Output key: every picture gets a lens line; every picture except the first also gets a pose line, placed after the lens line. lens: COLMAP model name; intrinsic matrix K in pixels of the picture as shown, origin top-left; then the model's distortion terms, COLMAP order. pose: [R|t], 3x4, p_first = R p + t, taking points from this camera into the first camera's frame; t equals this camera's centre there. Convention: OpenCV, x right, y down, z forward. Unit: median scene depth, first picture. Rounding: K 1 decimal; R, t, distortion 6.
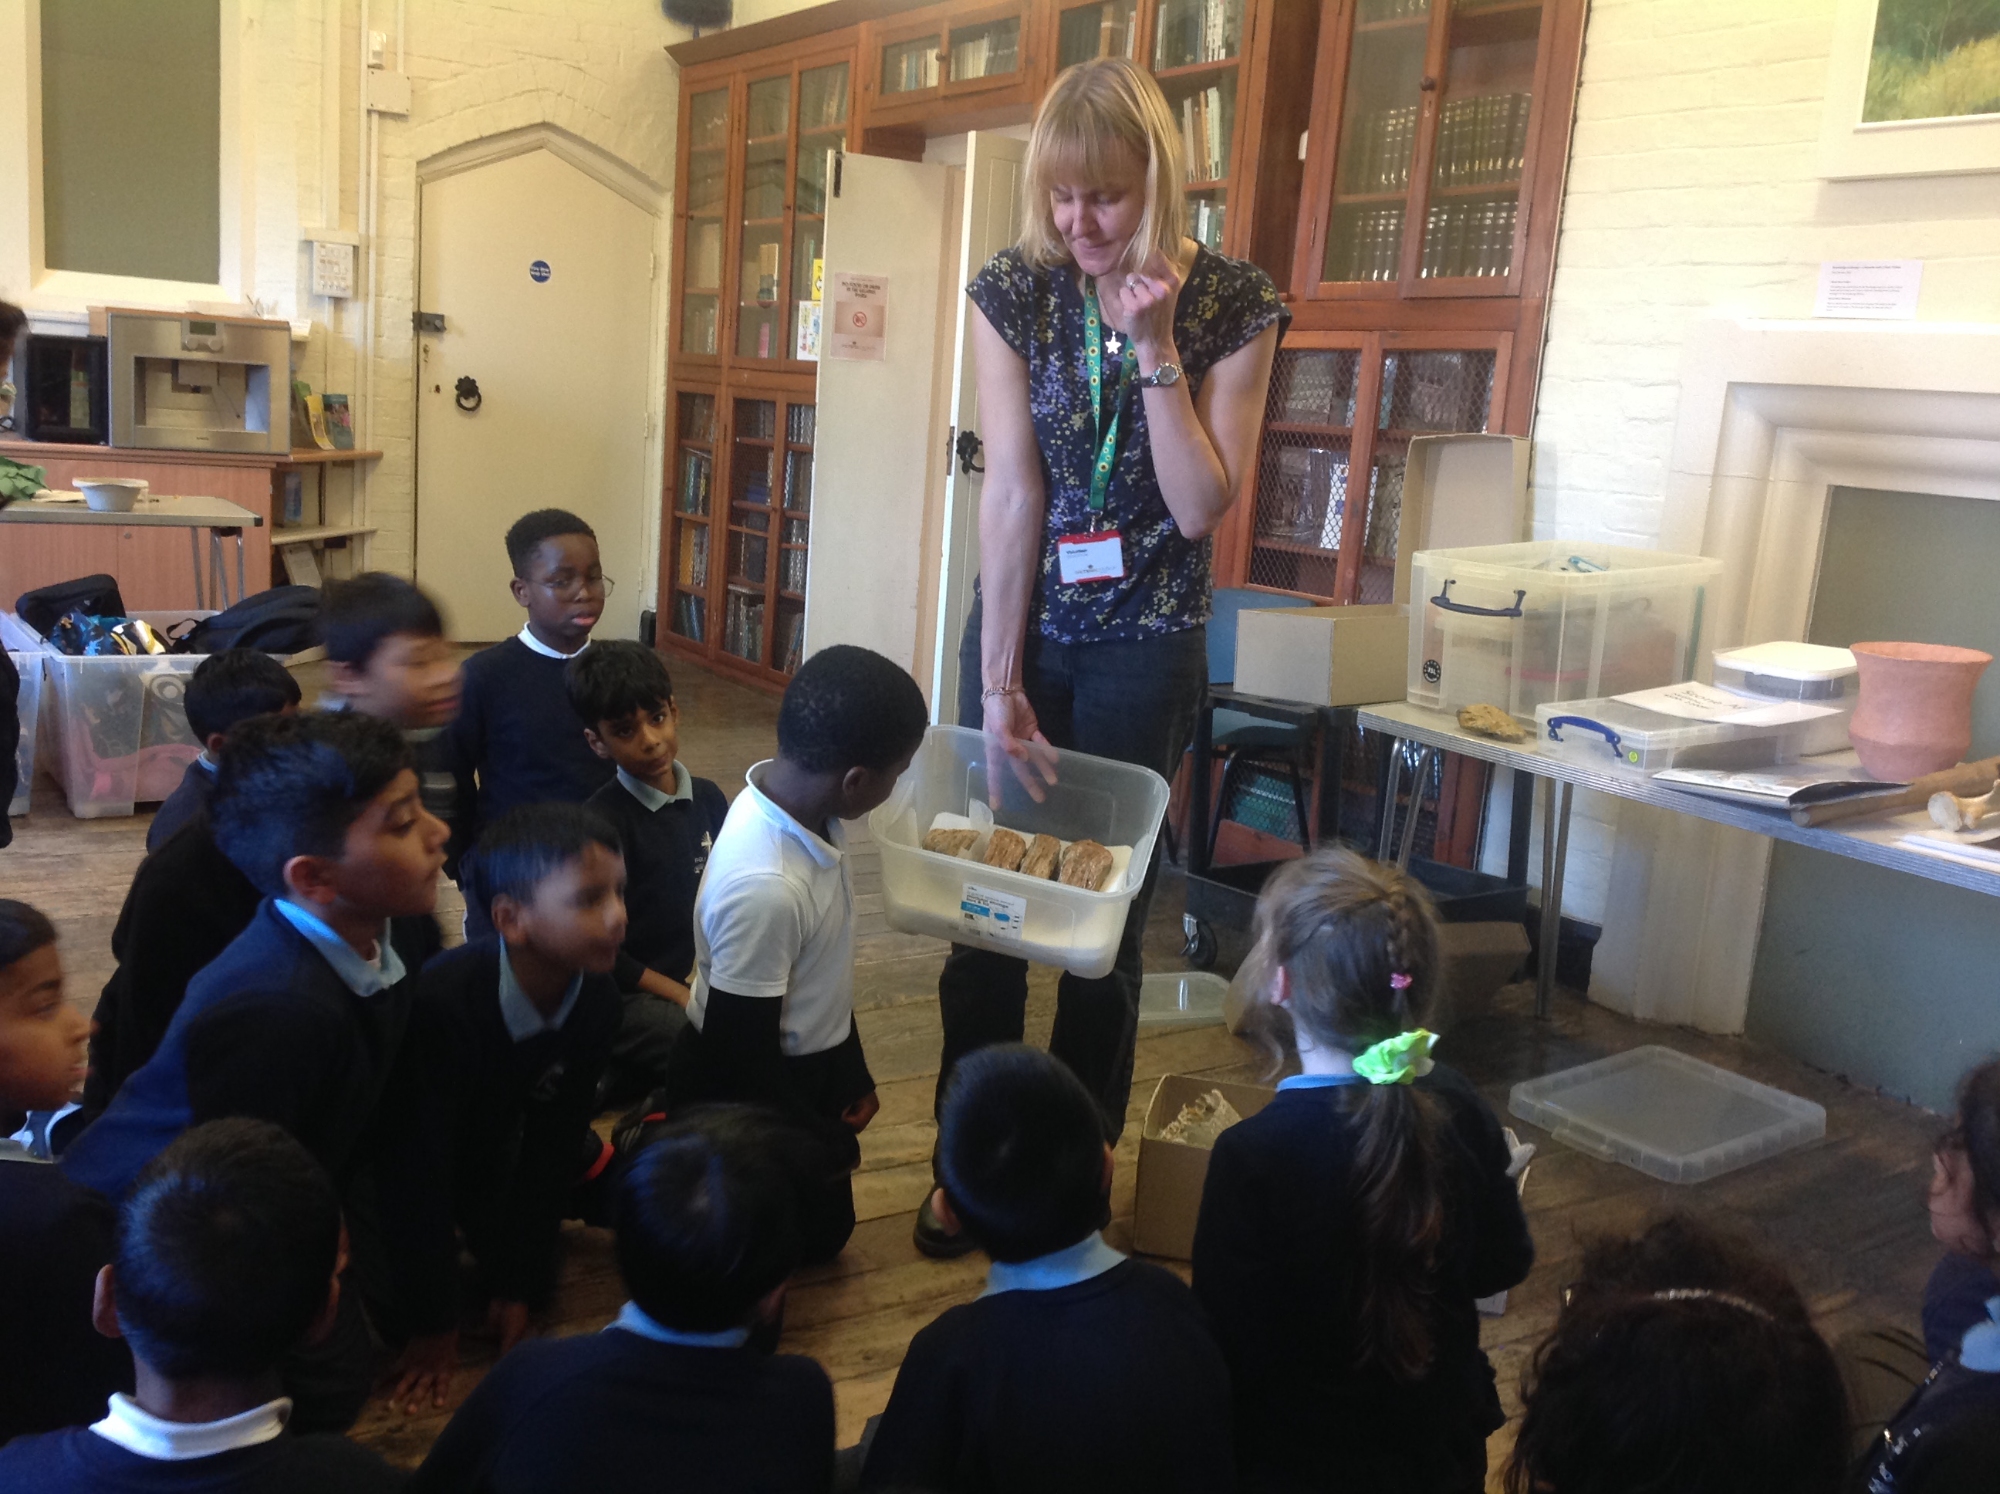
lens RADIAL K [[1821.3, 0, 1018.2], [0, 1821.3, 783.2], [0, 0, 1]] dist [0.053547, -0.100512]
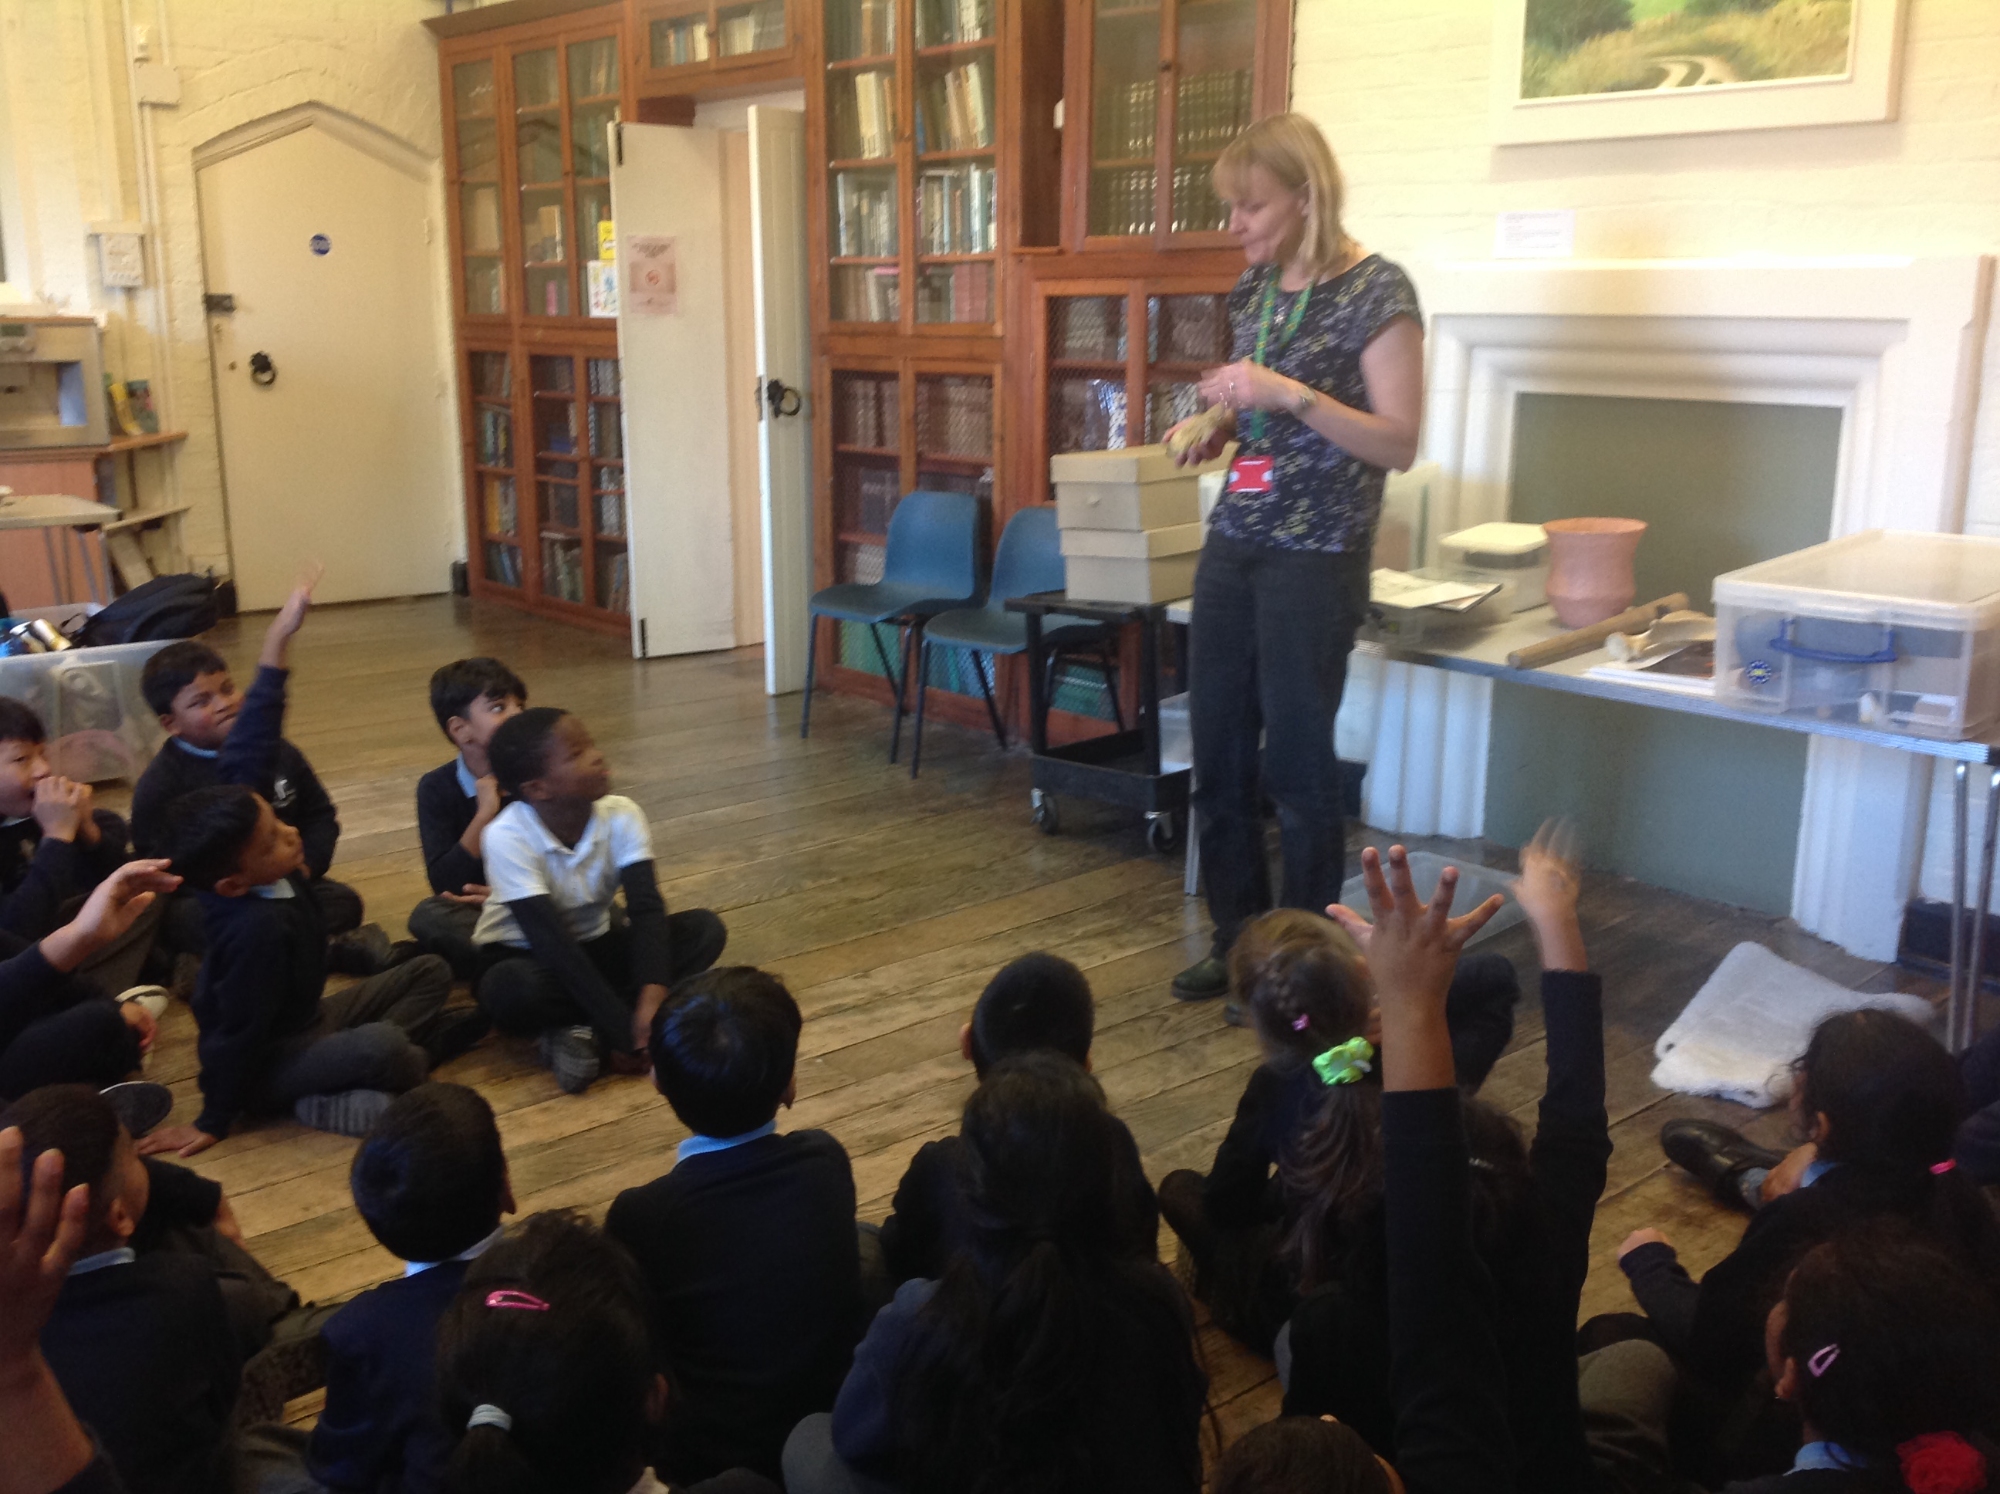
lens RADIAL K [[1821.3, 0, 999.1], [0, 1821.3, 766.8], [0, 0, 1]] dist [0.053547, -0.100512]
pose [[0.987634, -0.100821, 0.120058, -0.056984], [0.095064, 0.994071, 0.052772, -0.006267], [-0.124666, -0.040706, 0.991363, -0.141638]]
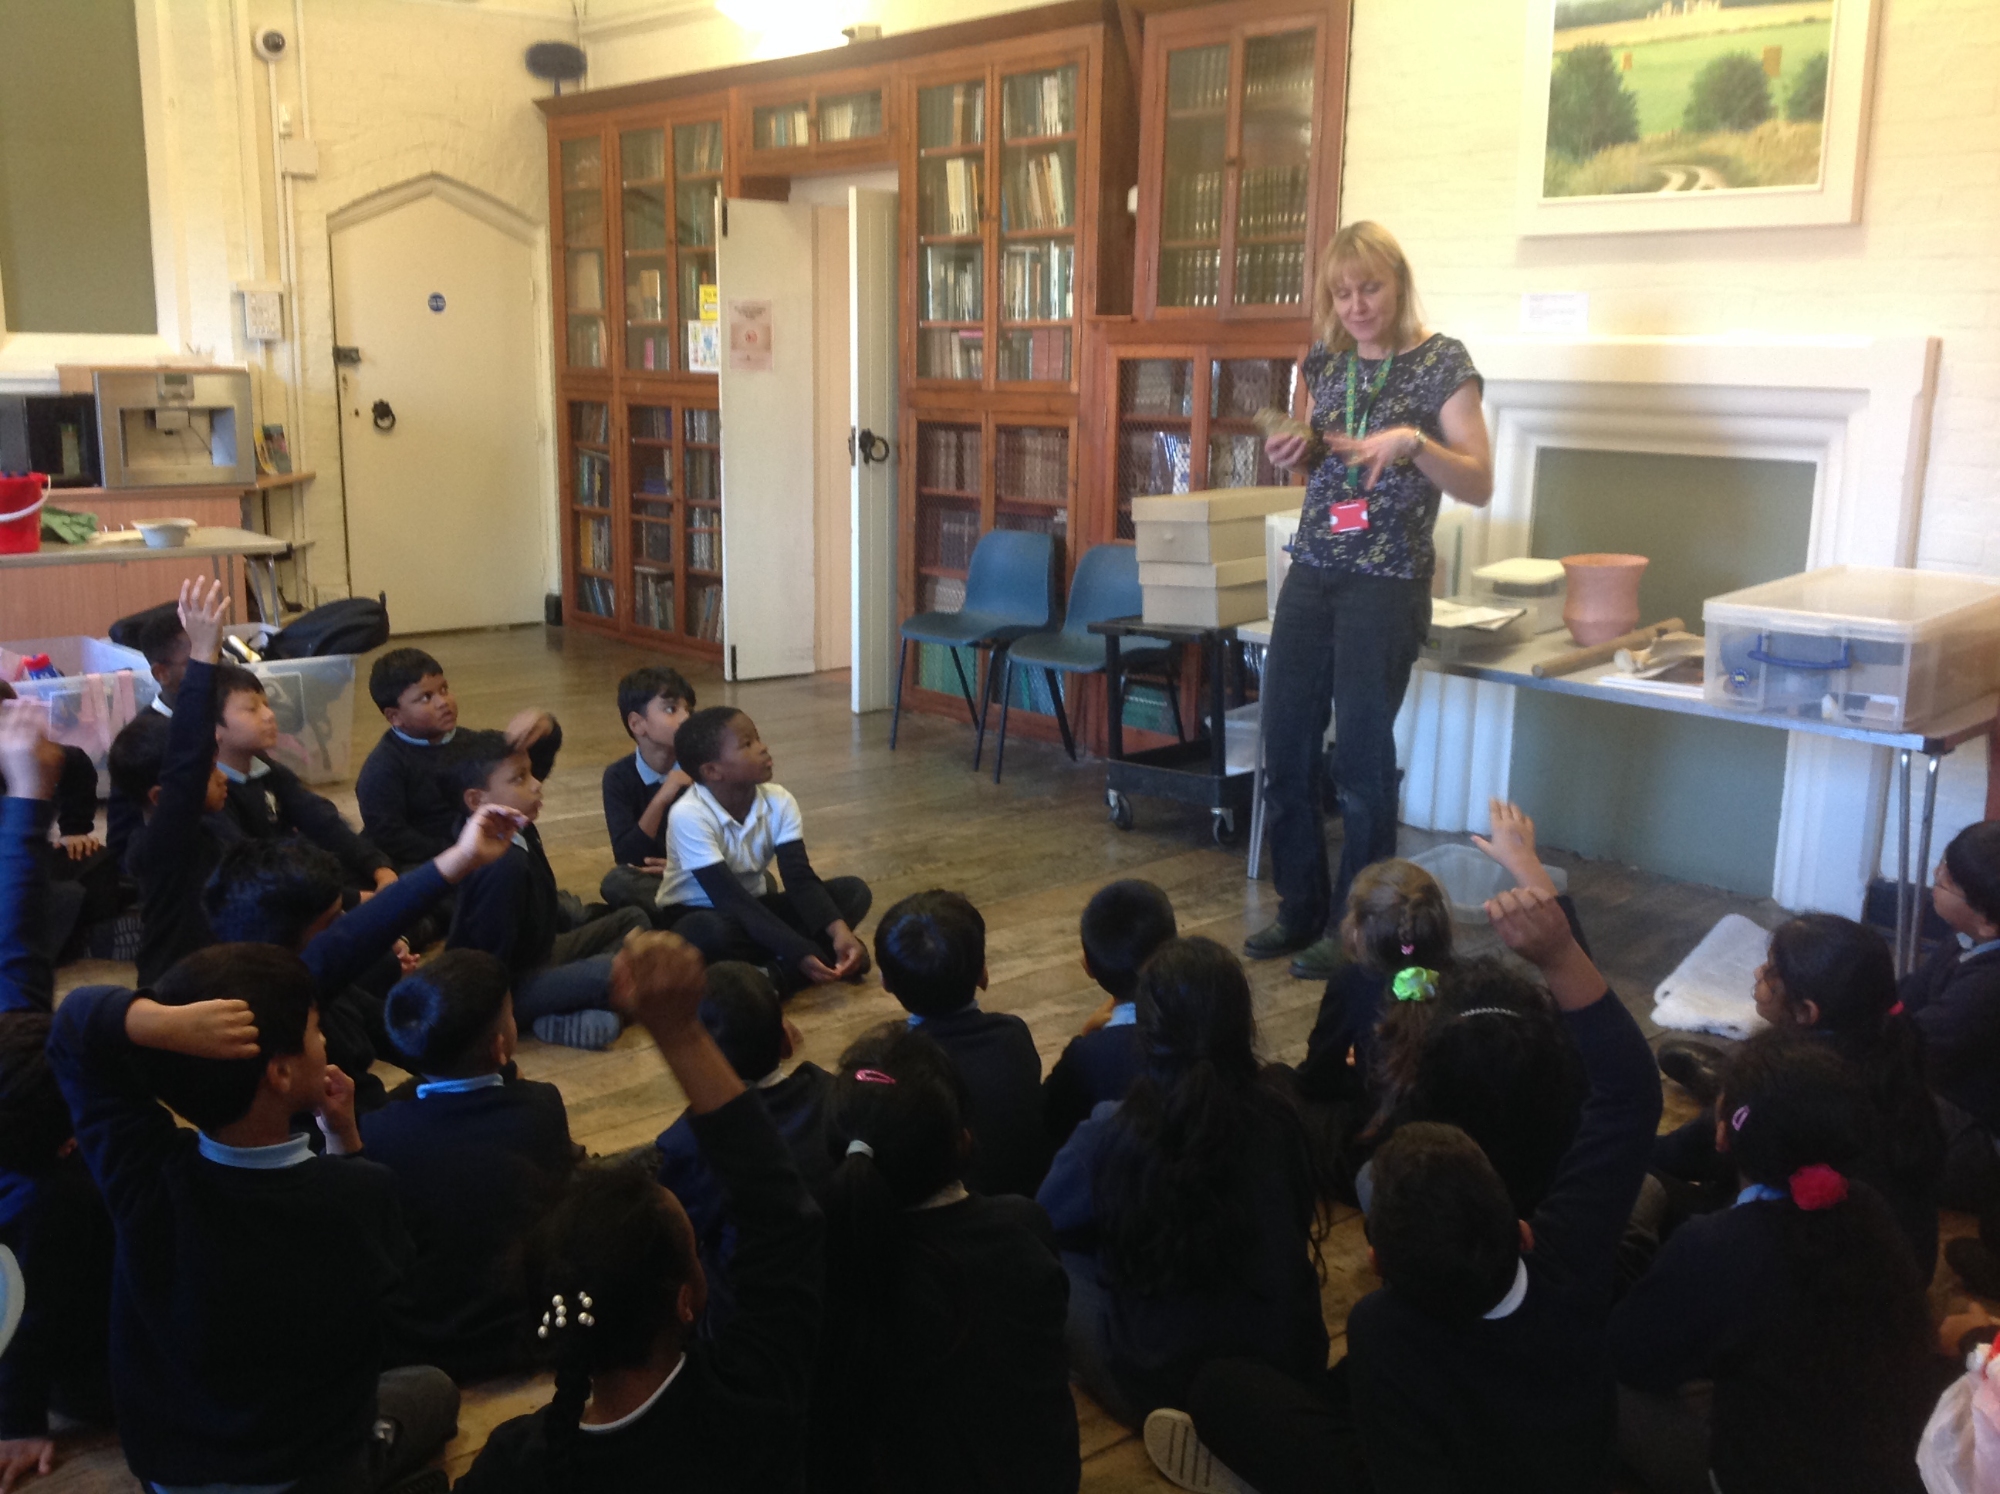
lens RADIAL K [[1821.3, 0, 986.2], [0, 1821.3, 780.7], [0, 0, 1]] dist [0.053547, -0.100512]
pose [[0.989564, -0.089403, 0.113008, -0.124059], [0.085979, 0.995688, 0.034824, 0.008145], [-0.115634, -0.024744, 0.992984, -0.276418]]
